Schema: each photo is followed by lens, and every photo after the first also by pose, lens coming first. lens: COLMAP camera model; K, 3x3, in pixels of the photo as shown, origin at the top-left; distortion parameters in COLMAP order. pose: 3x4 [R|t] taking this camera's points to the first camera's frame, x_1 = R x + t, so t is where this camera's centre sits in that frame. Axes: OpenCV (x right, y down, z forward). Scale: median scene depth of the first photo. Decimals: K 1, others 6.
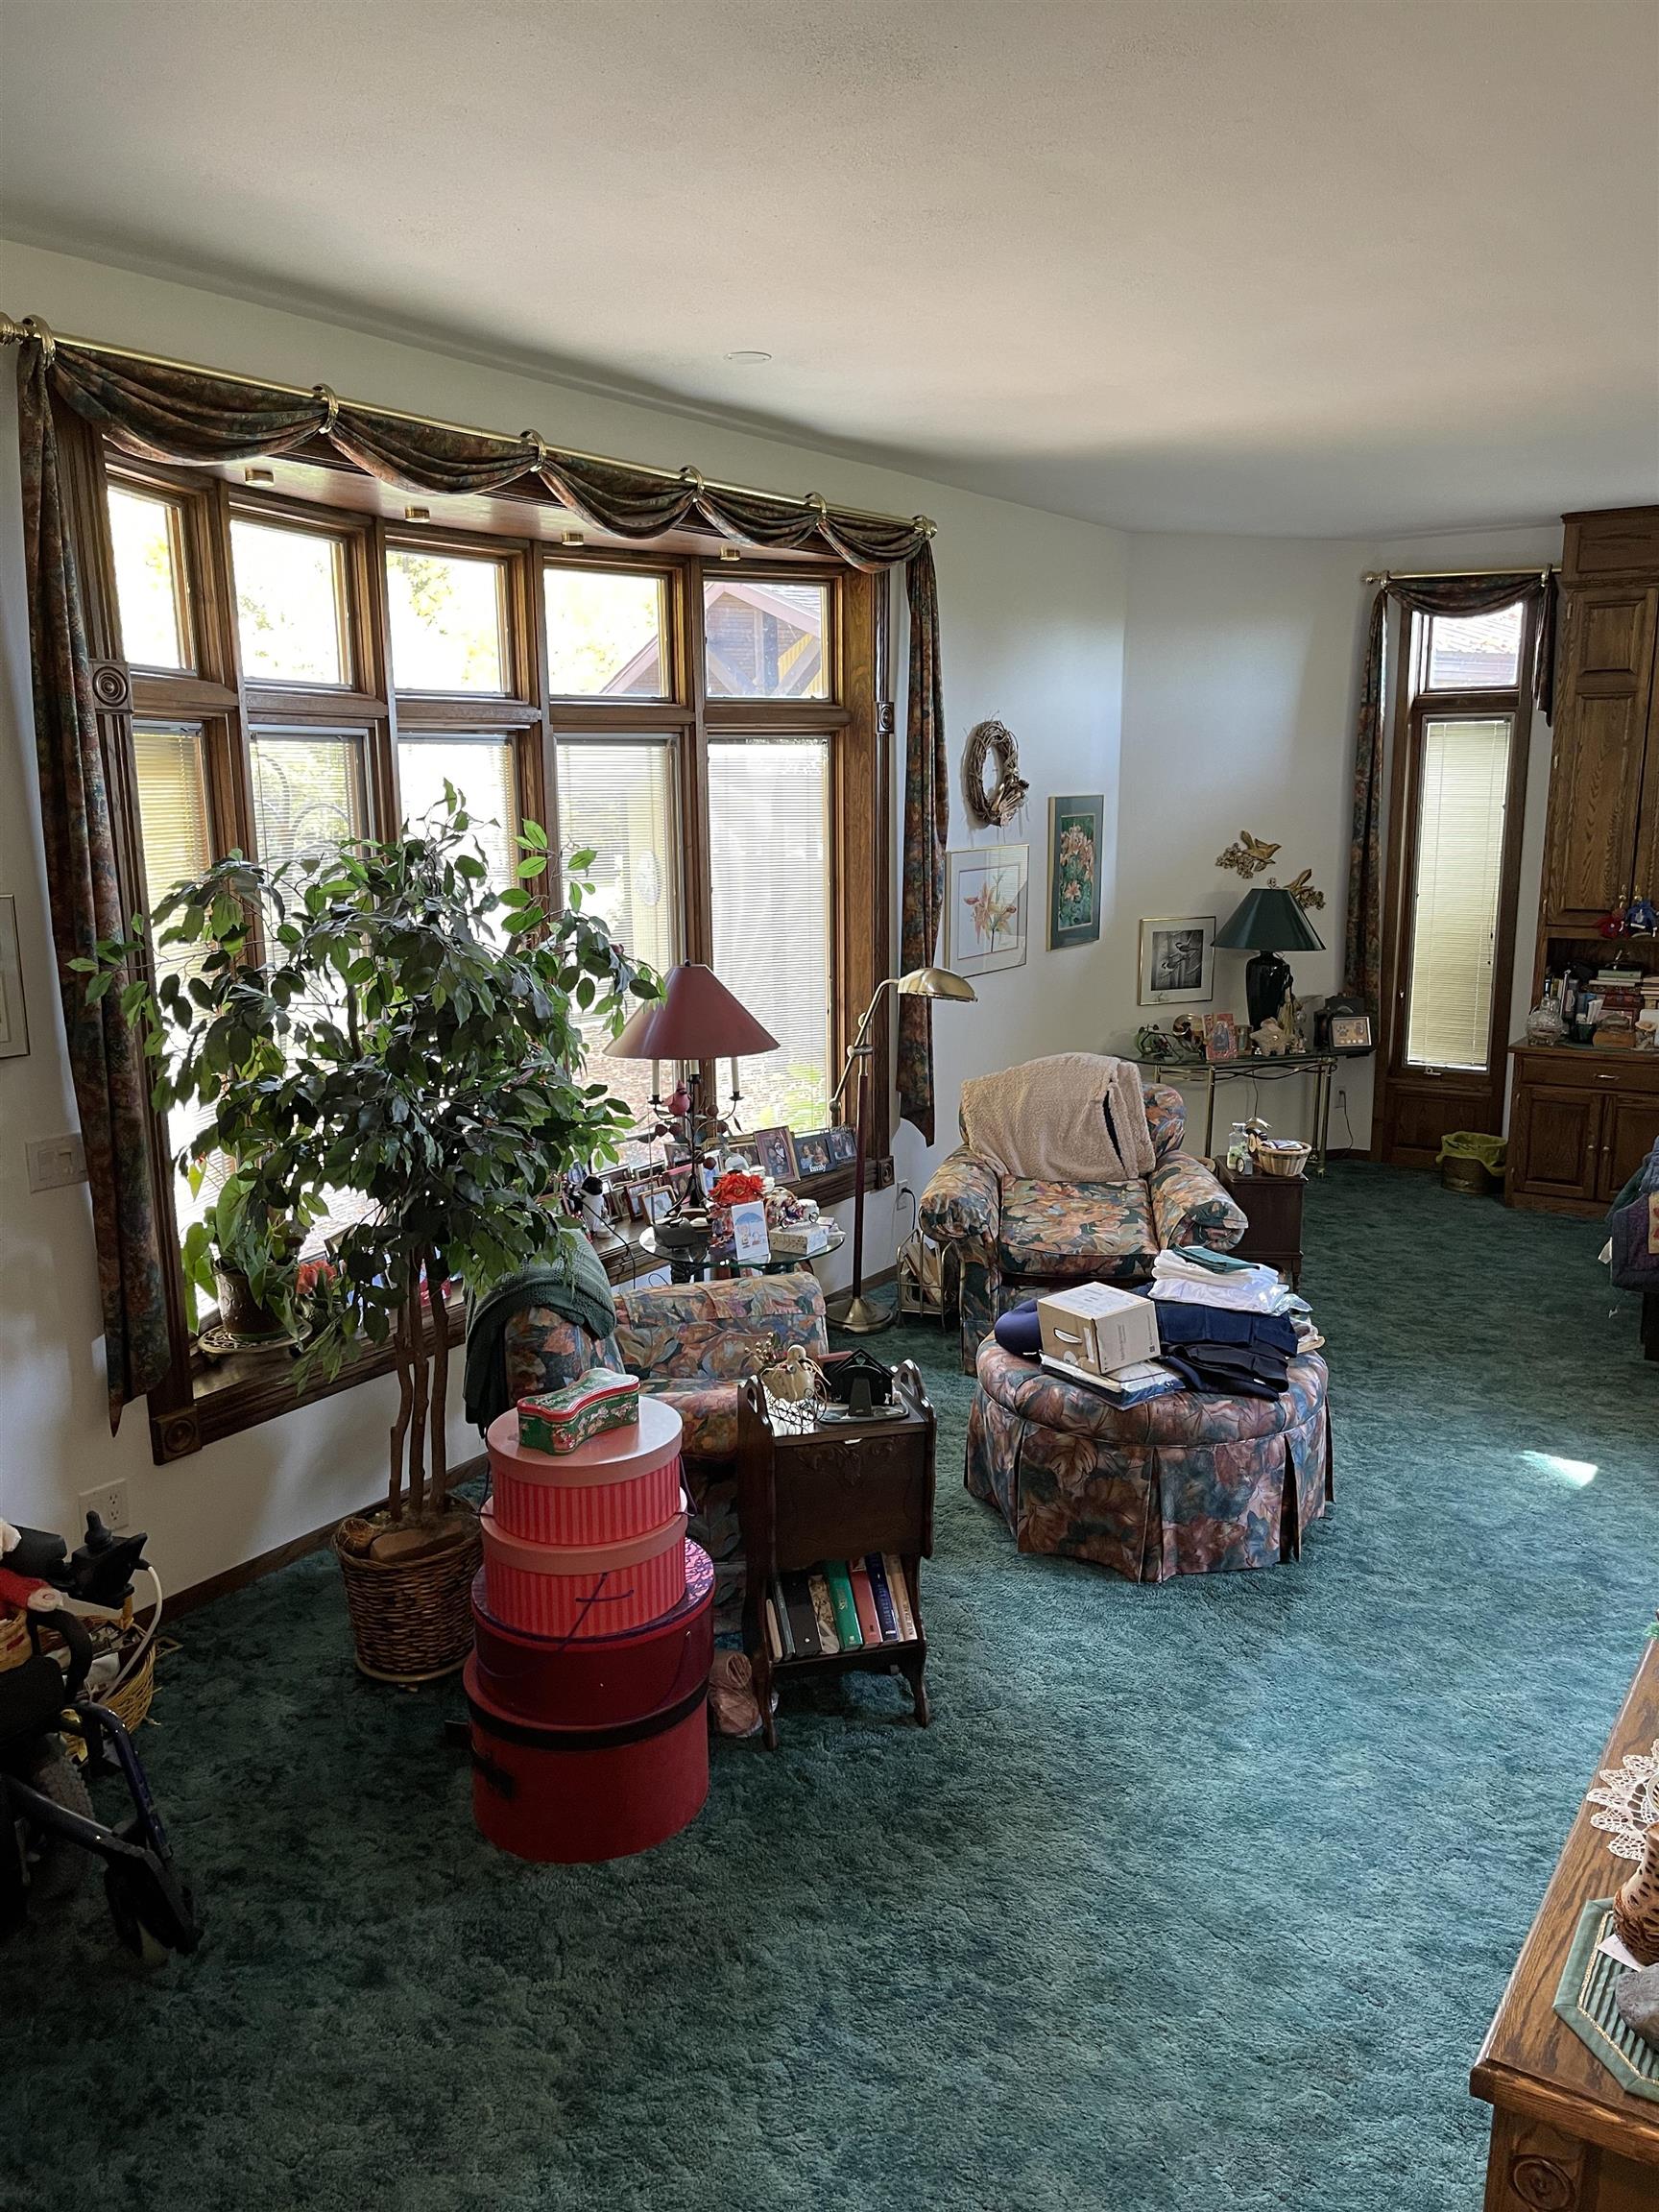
lens RADIAL K [[1657.6, 0, 819.8], [0, 1657.6, 1115.4], [0, 0, 1]] dist [0.074814, -0.094347]
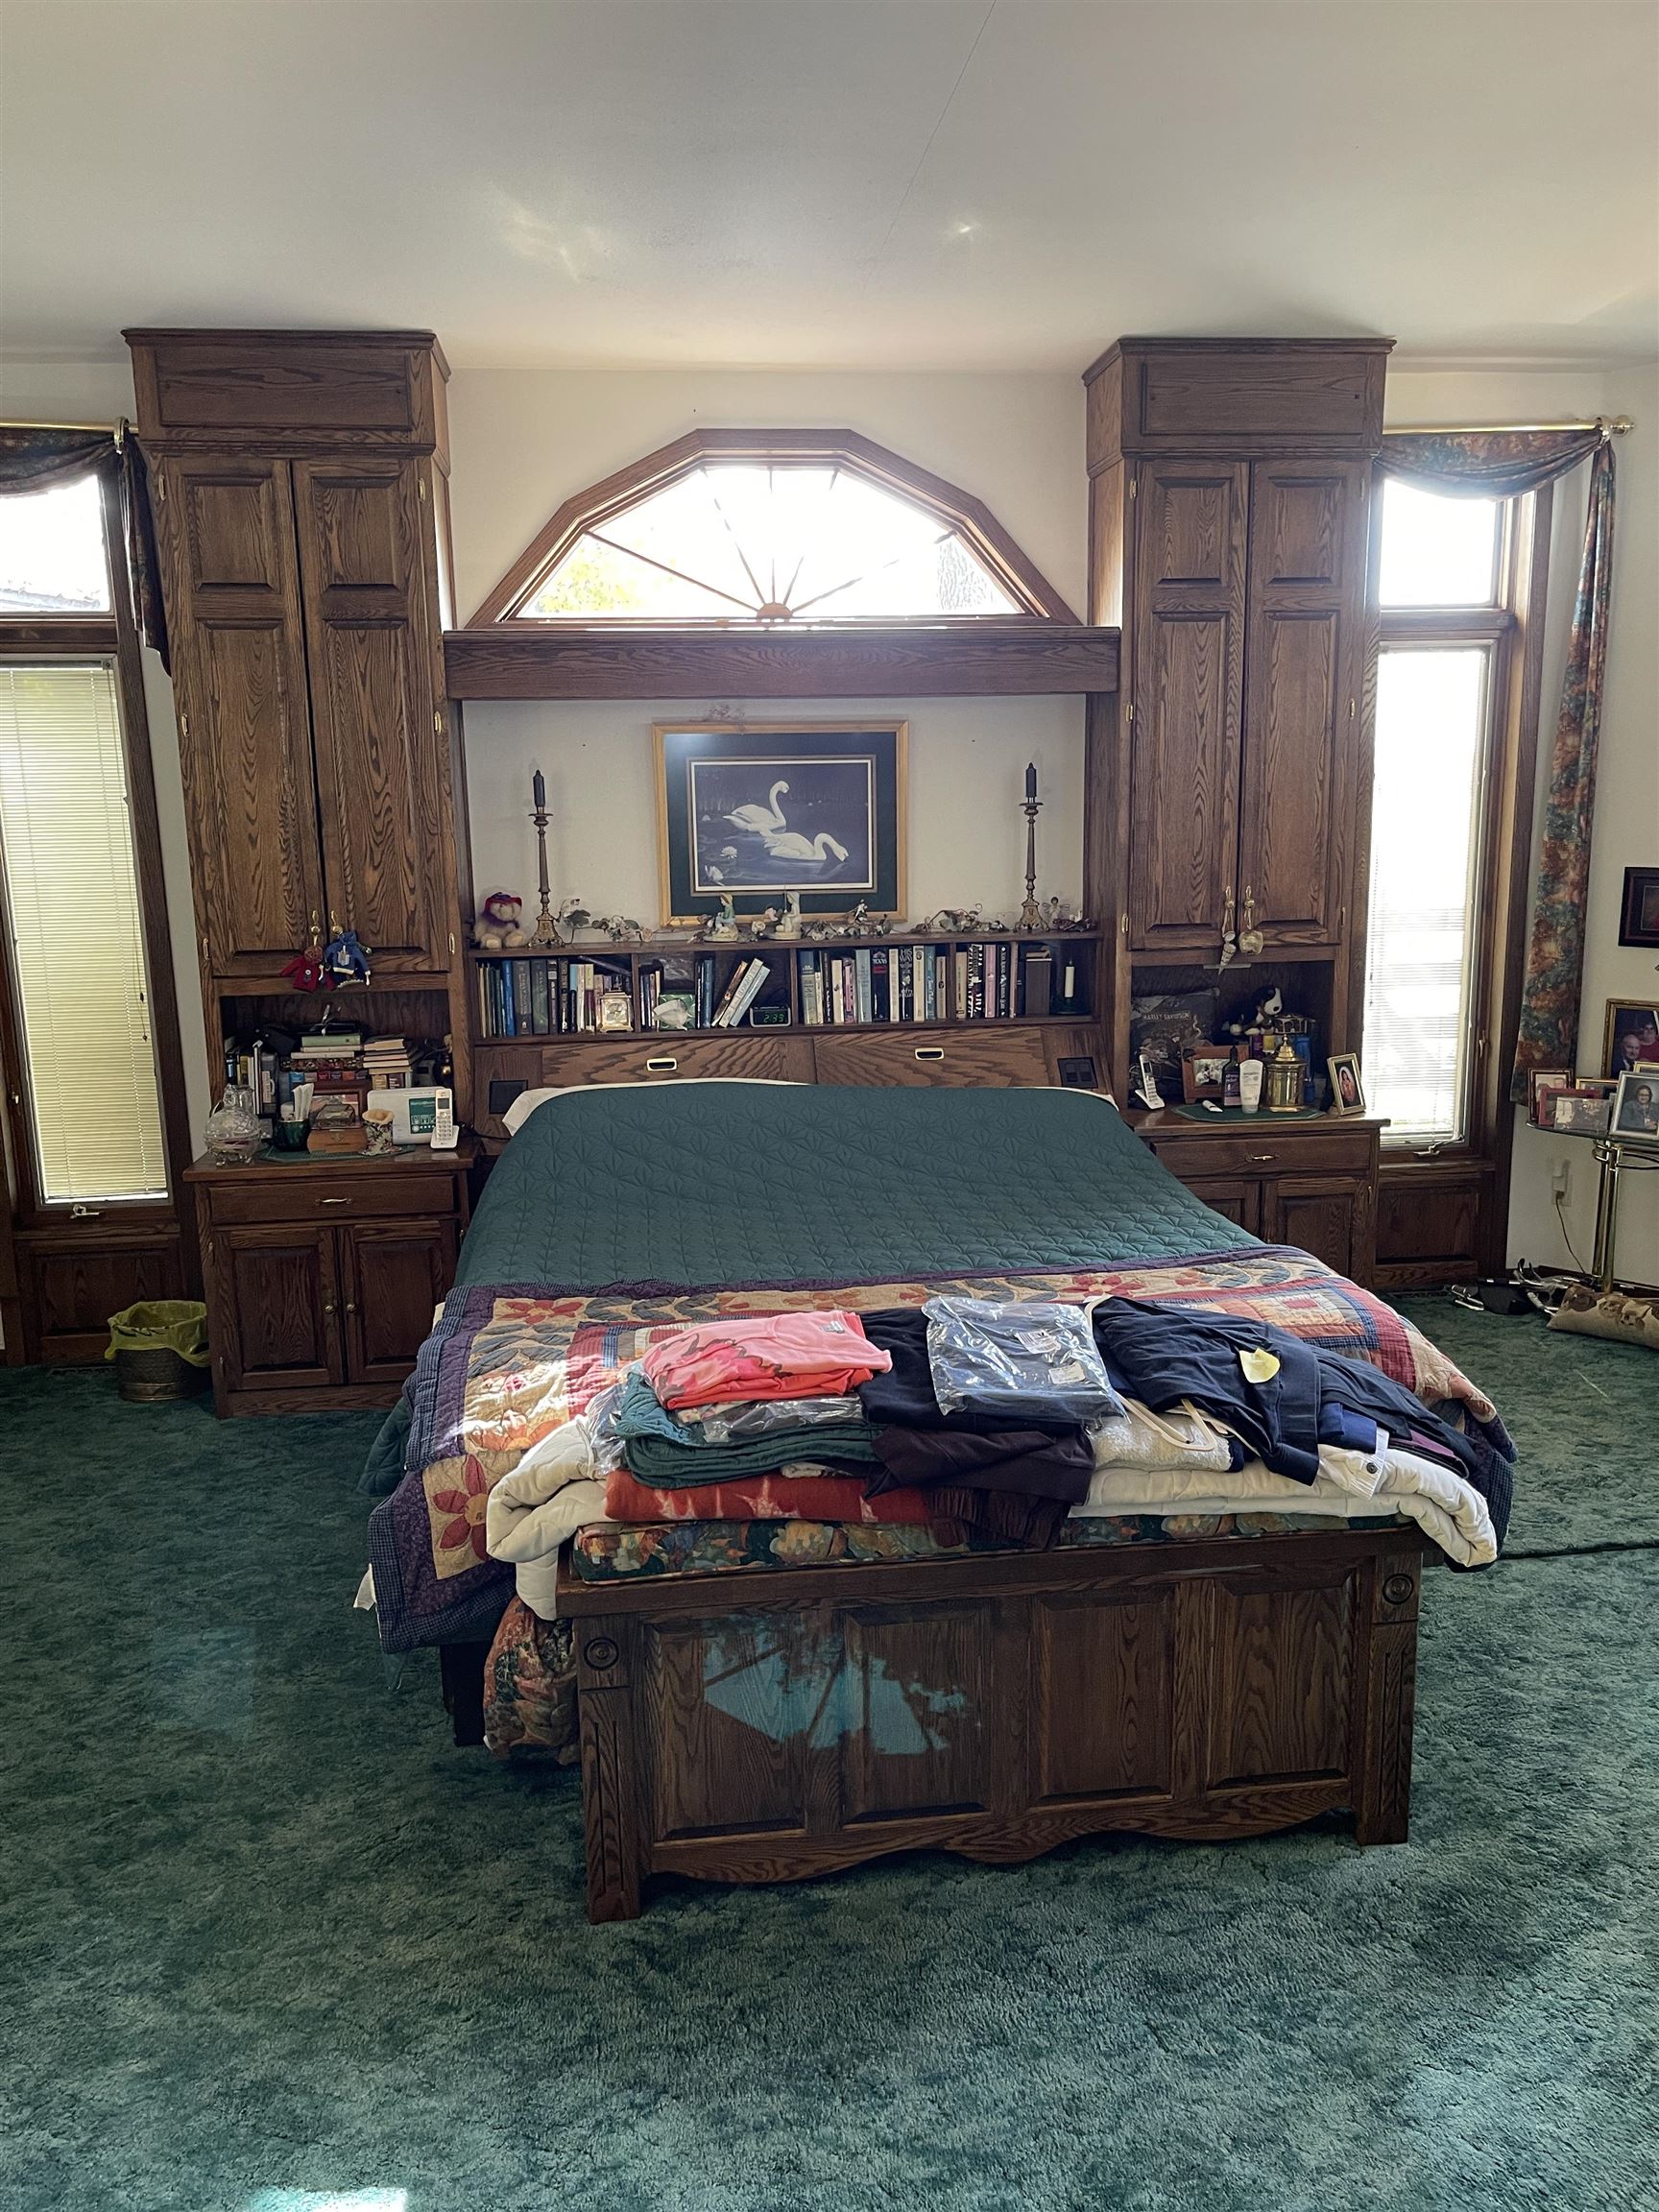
lens RADIAL K [[1657.6, 0, 833.1], [0, 1657.6, 1117.8], [0, 0, 1]] dist [0.074814, -0.094347]
pose [[0.748182, -0.130487, 0.650535, 0.187600], [0.142868, 0.989154, 0.034095, -0.048225], [-0.647929, 0.067431, 0.758710, 0.361953]]
